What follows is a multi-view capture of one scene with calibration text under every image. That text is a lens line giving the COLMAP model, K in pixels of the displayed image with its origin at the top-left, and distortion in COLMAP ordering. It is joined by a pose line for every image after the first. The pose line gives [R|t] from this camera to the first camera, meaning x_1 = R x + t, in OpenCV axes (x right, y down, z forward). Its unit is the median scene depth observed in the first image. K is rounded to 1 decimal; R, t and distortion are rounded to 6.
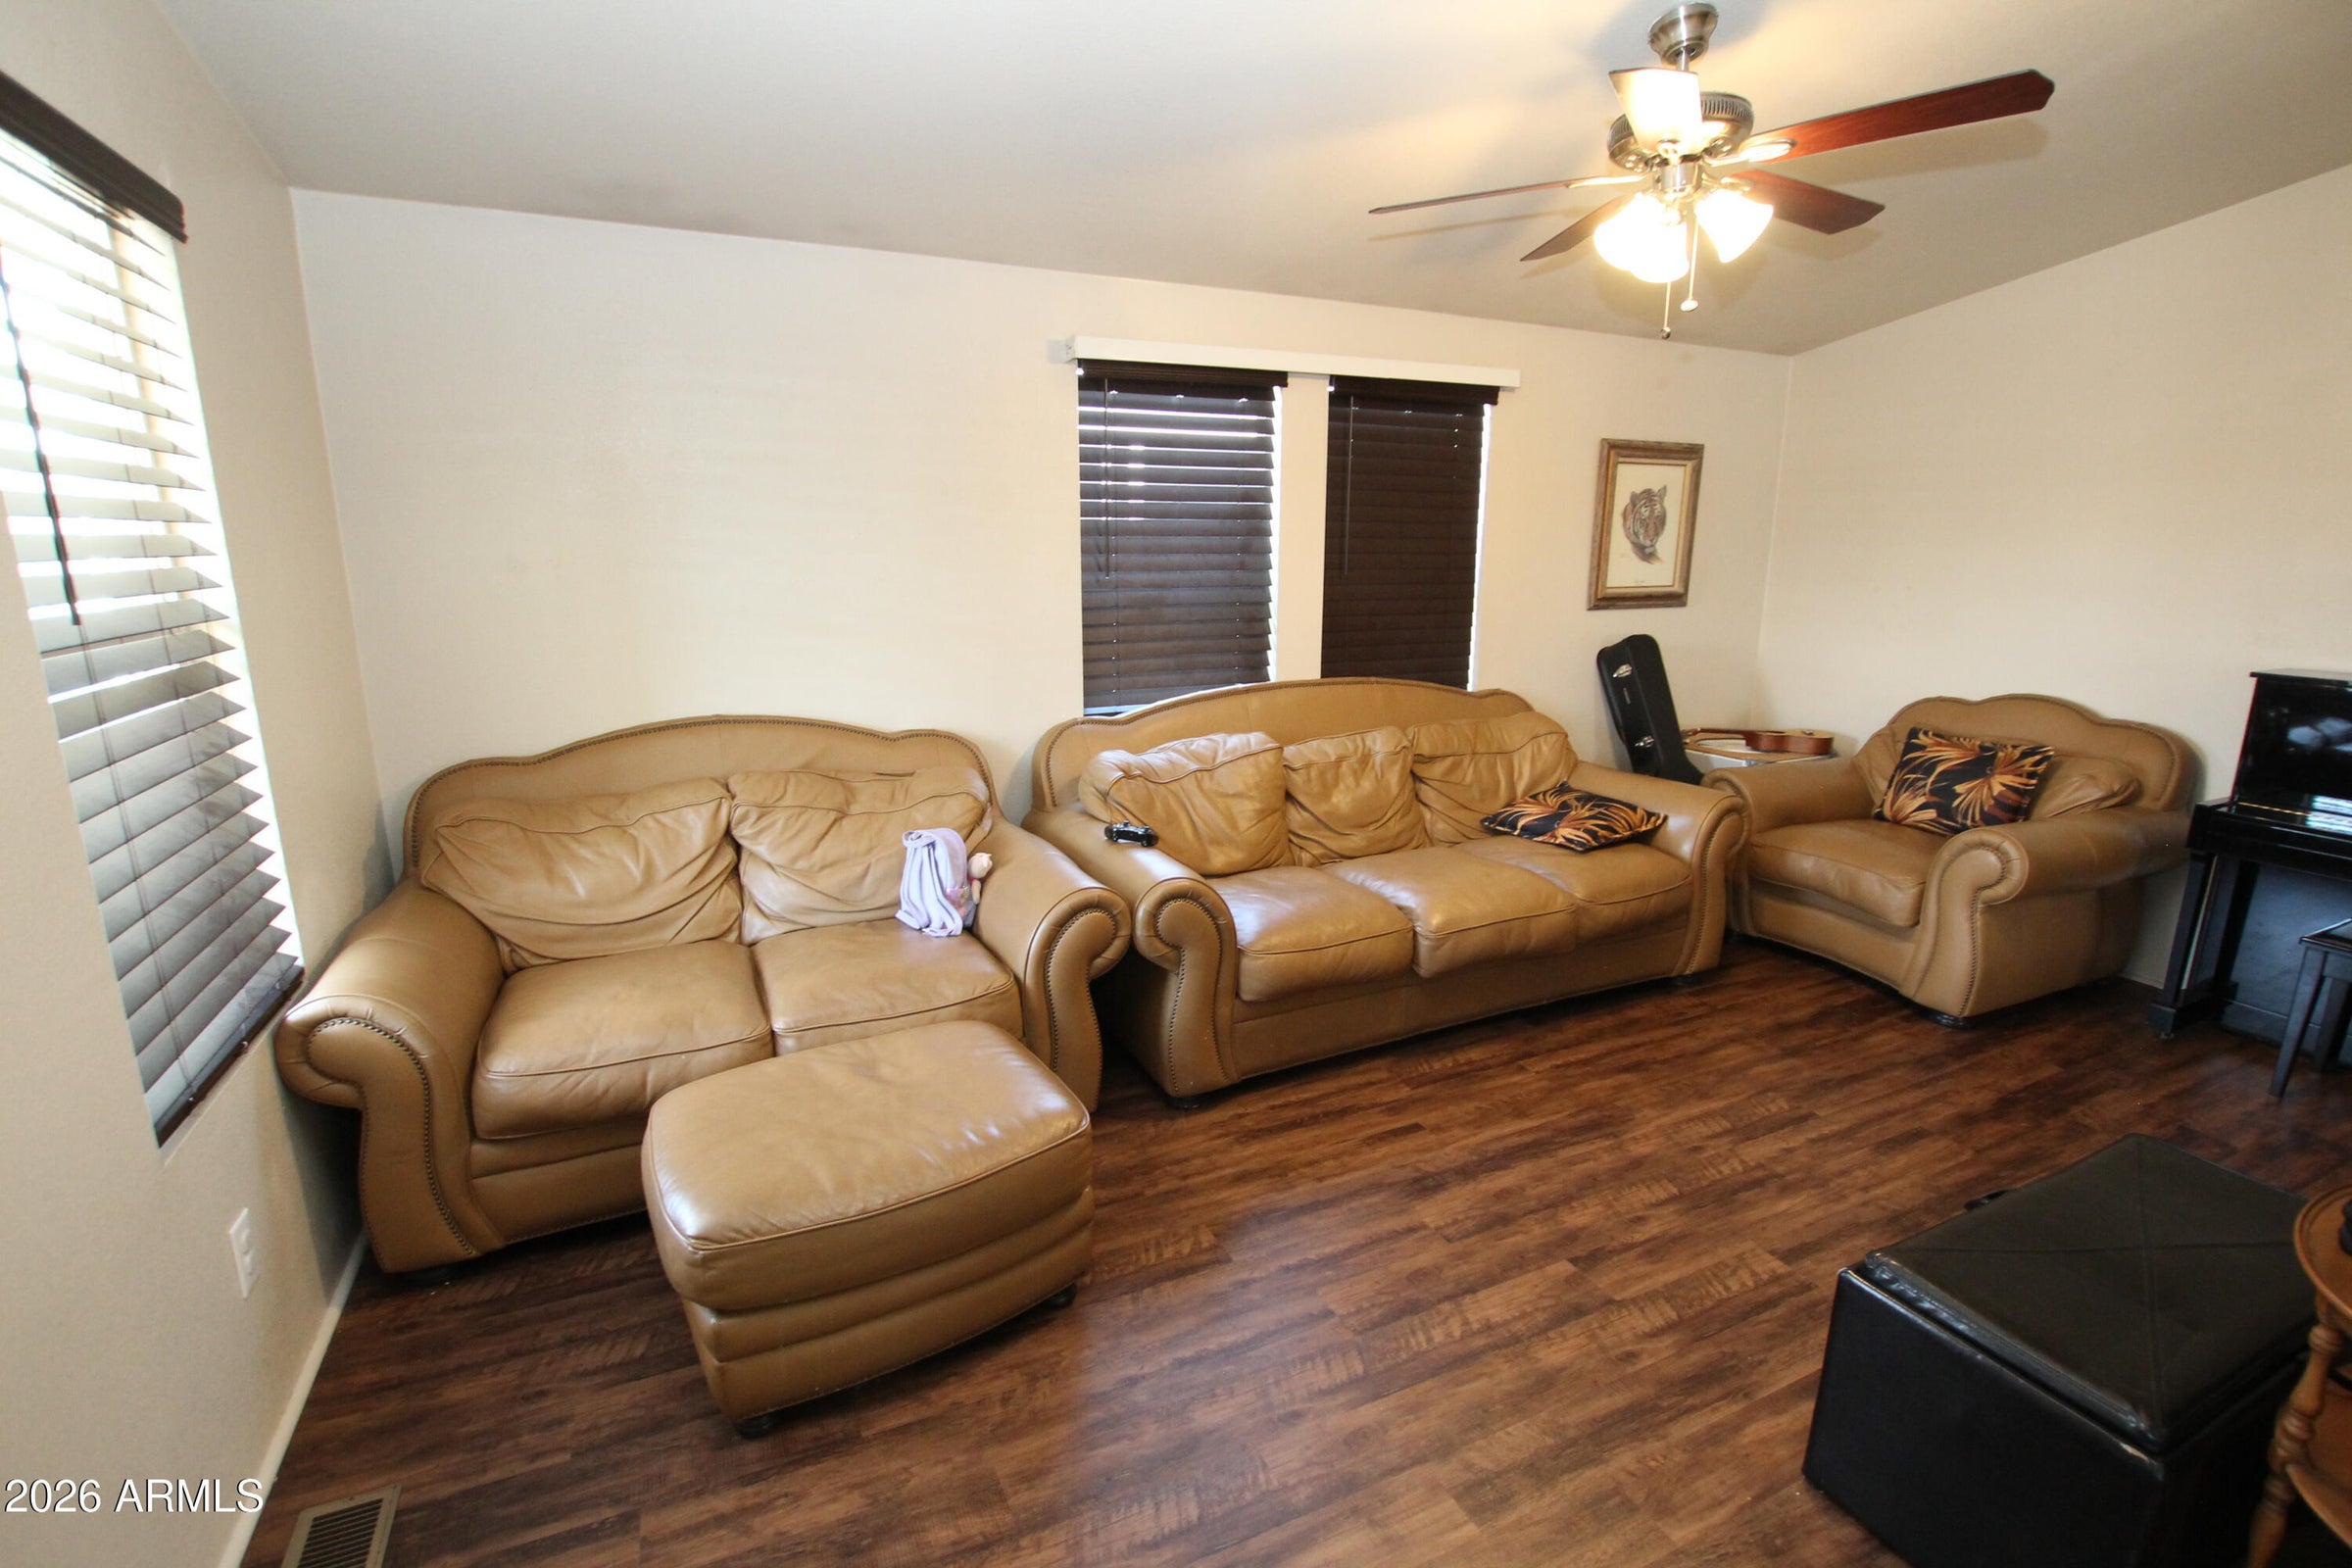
lens RADIAL K [[1092.0, 0, 1189.5], [0, 1092.0, 788.5], [0, 0, 1]] dist [-0.027951, 0.000294]
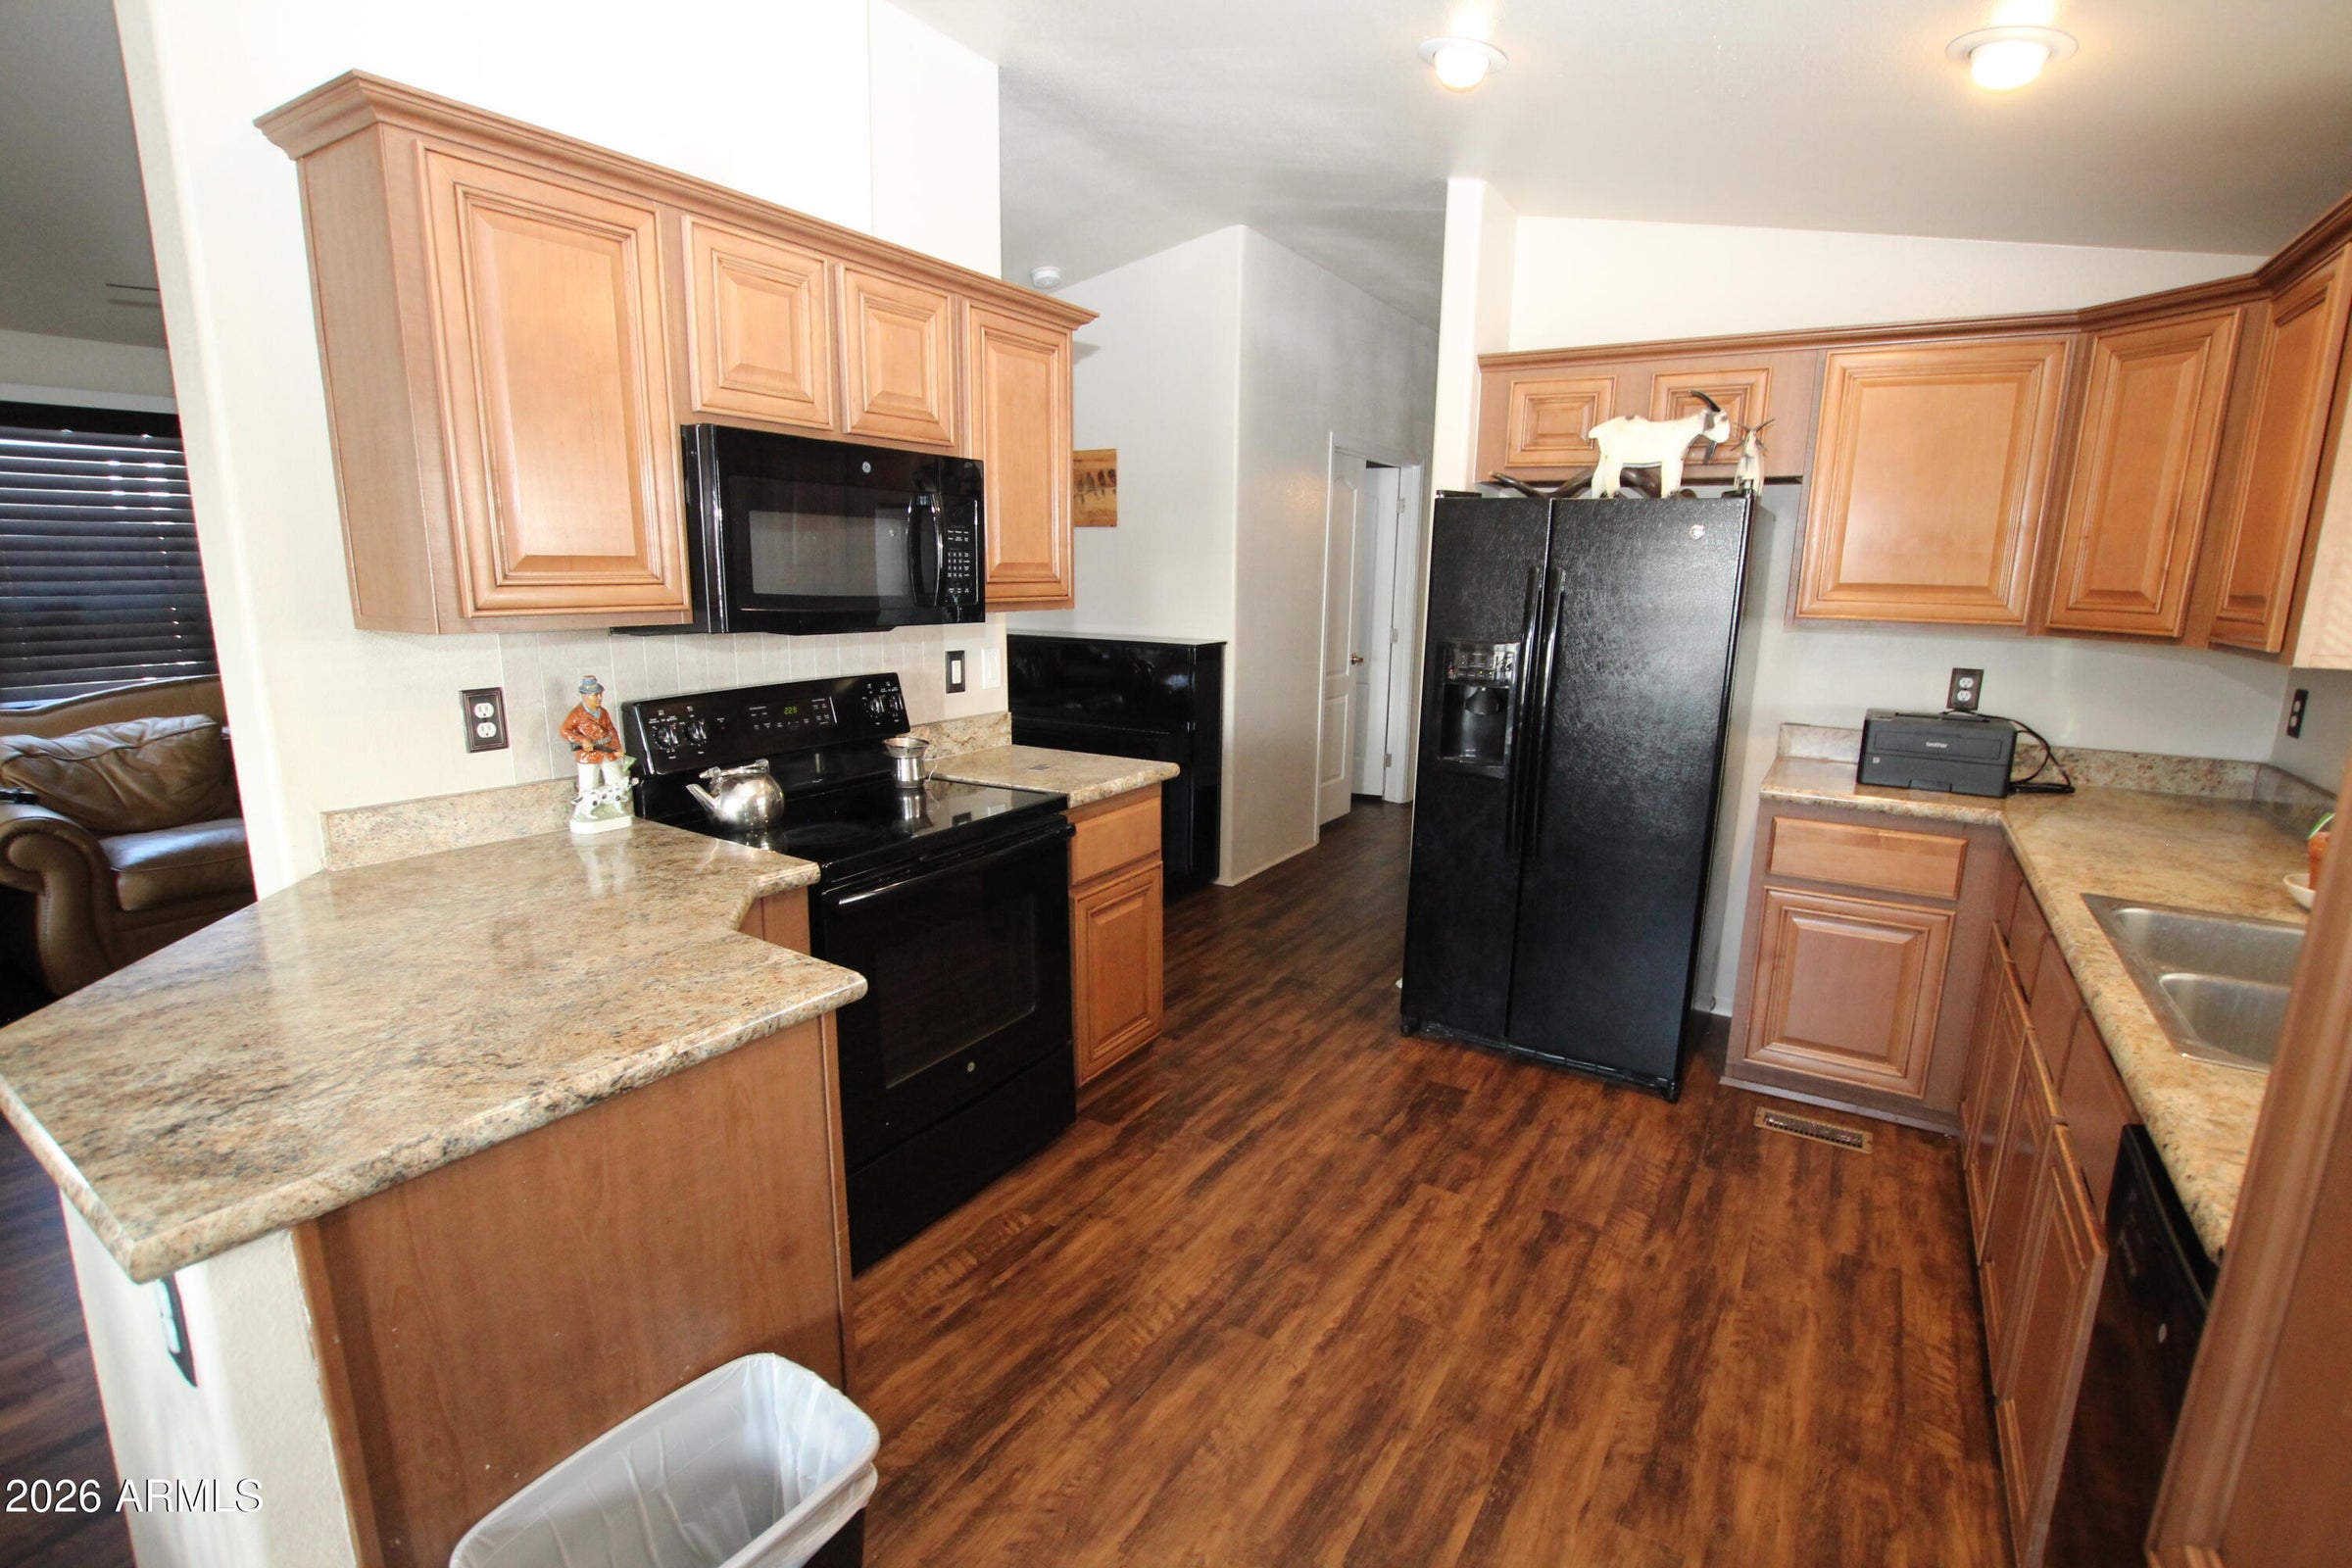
lens RADIAL K [[1092.0, 0, 1193.1], [0, 1092.0, 788.0], [0, 0, 1]] dist [-0.027951, 0.000294]
pose [[0.838406, -0.104726, 0.534891, 0.347536], [0.115448, 0.993222, 0.013505, 0.138859], [-0.532679, 0.050430, 0.844813, -0.555498]]
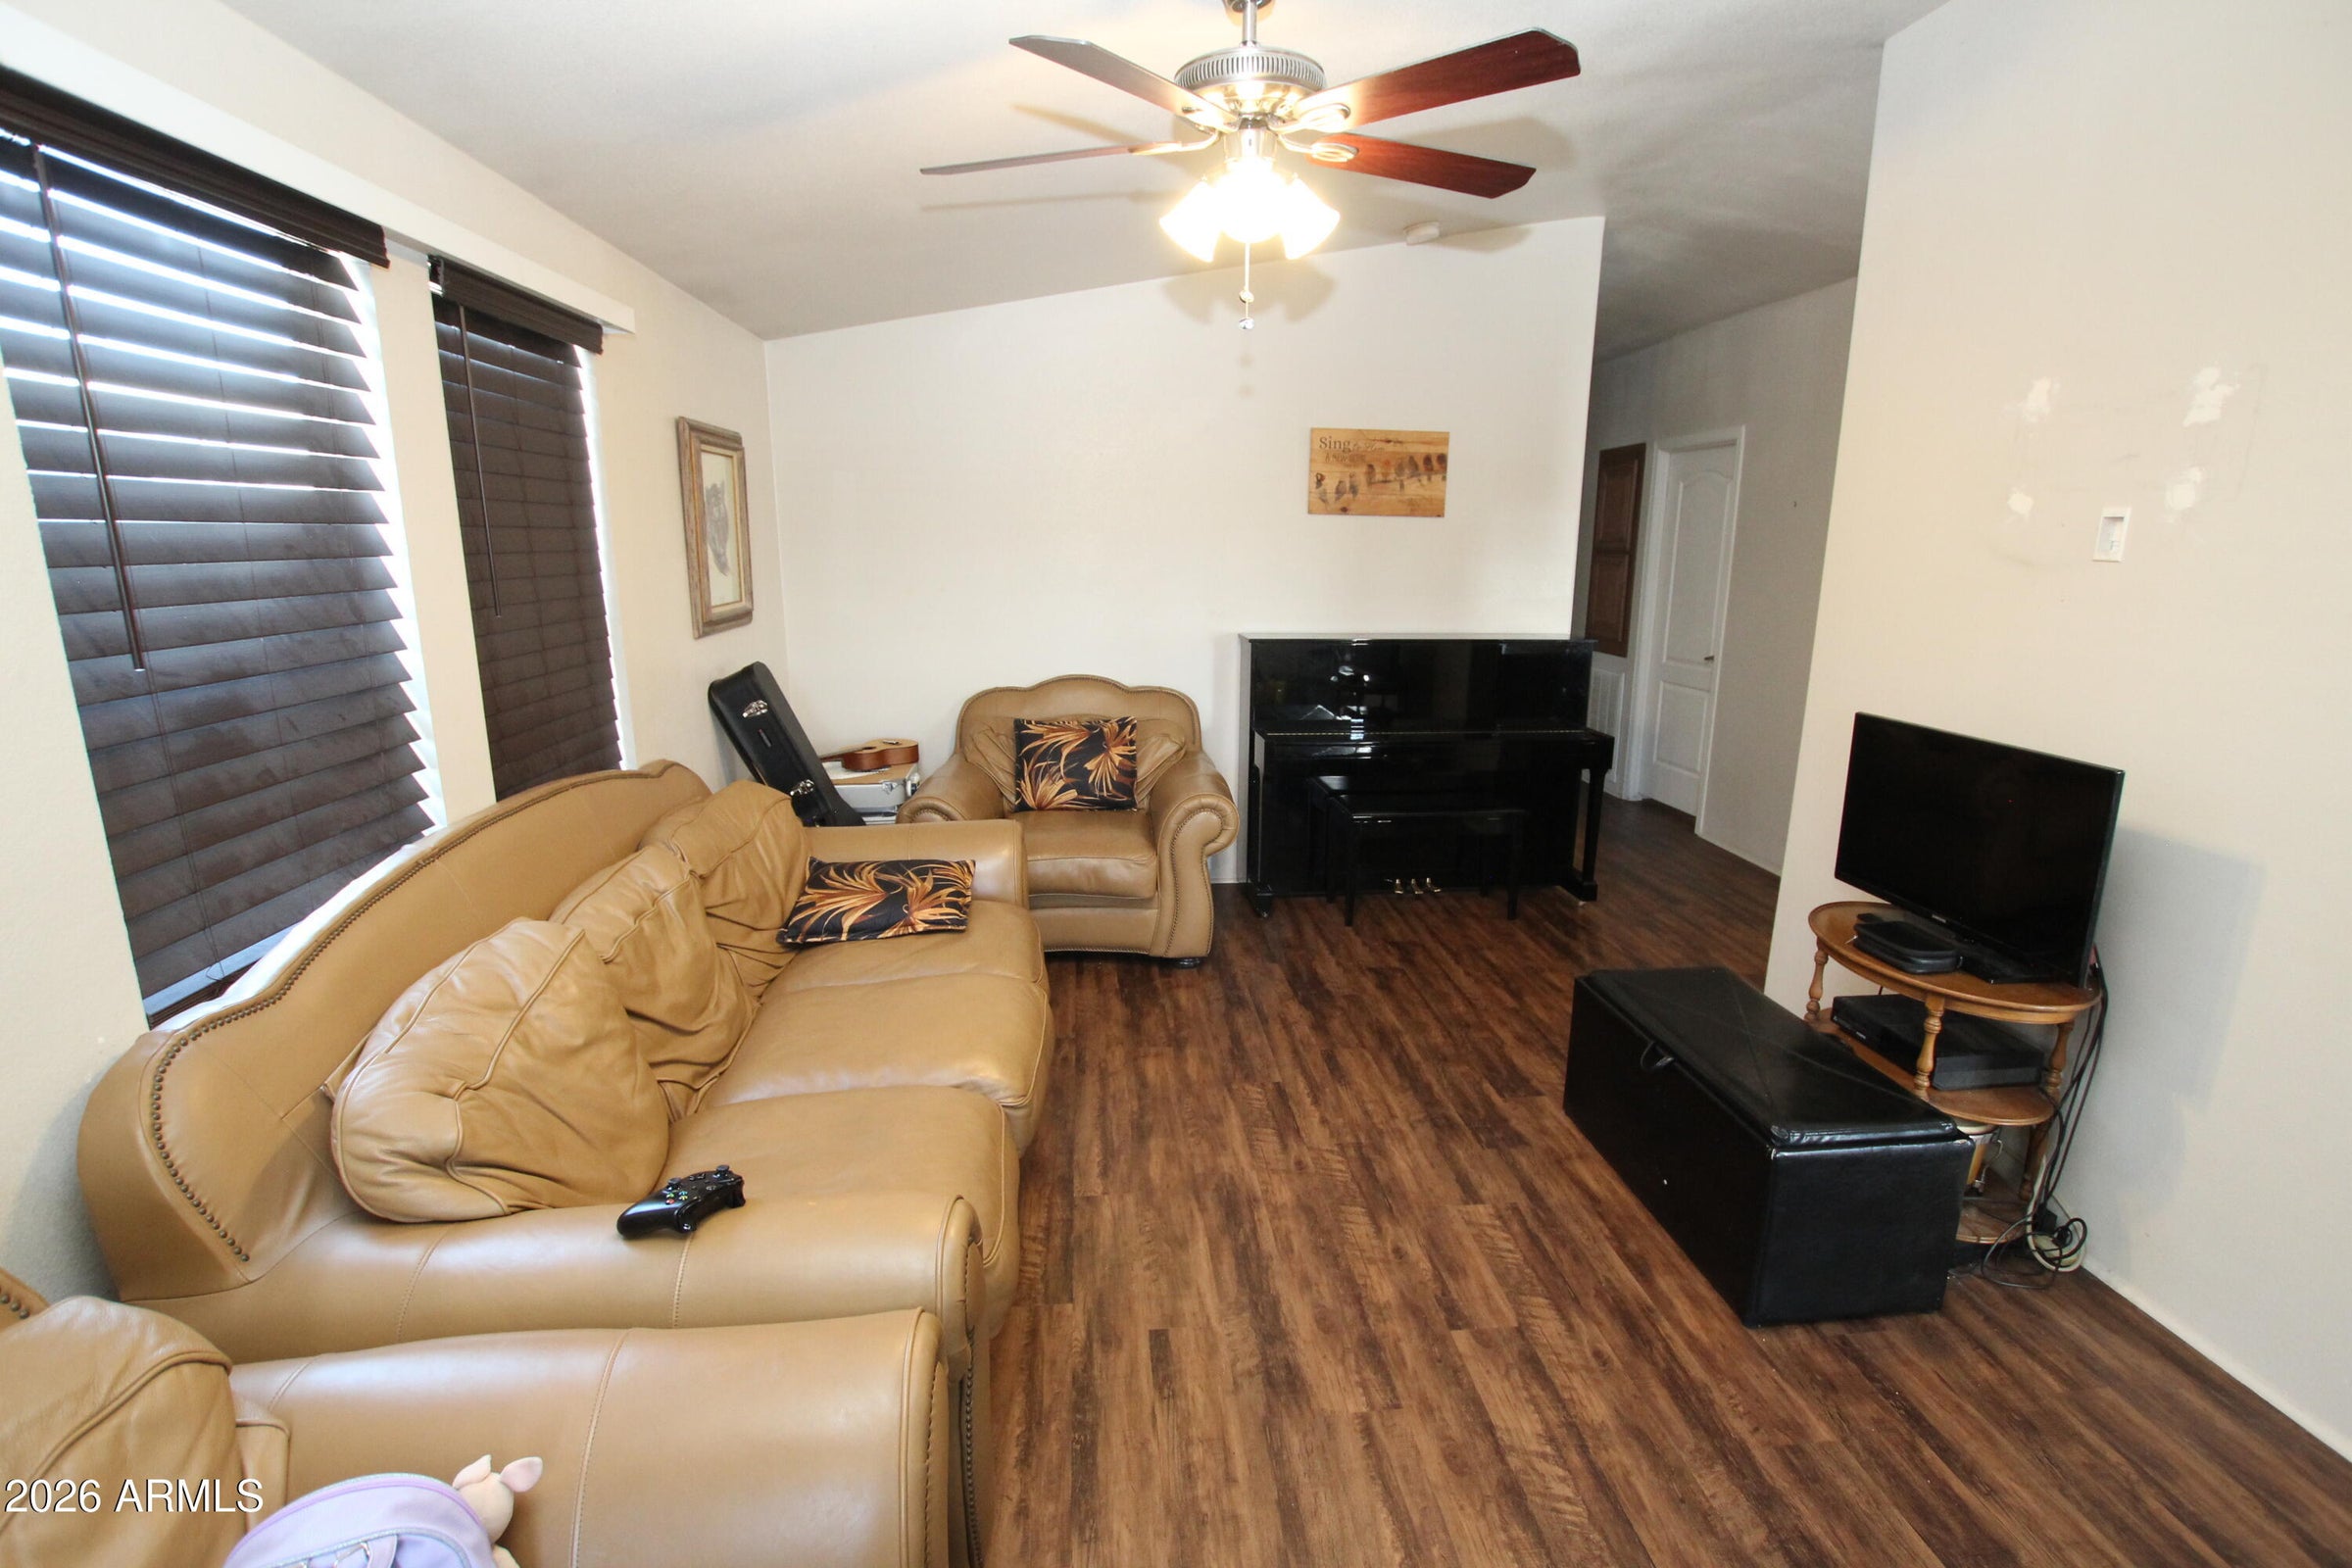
lens RADIAL K [[1092.0, 0, 1247.9], [0, 1092.0, 783.8], [0, 0, 1]] dist [-0.027951, 0.000294]
pose [[0.331889, -0.207942, 0.920114, -0.300402], [0.206065, 0.967826, 0.144397, -0.122015], [-0.920536, 0.141680, 0.364060, 0.480424]]
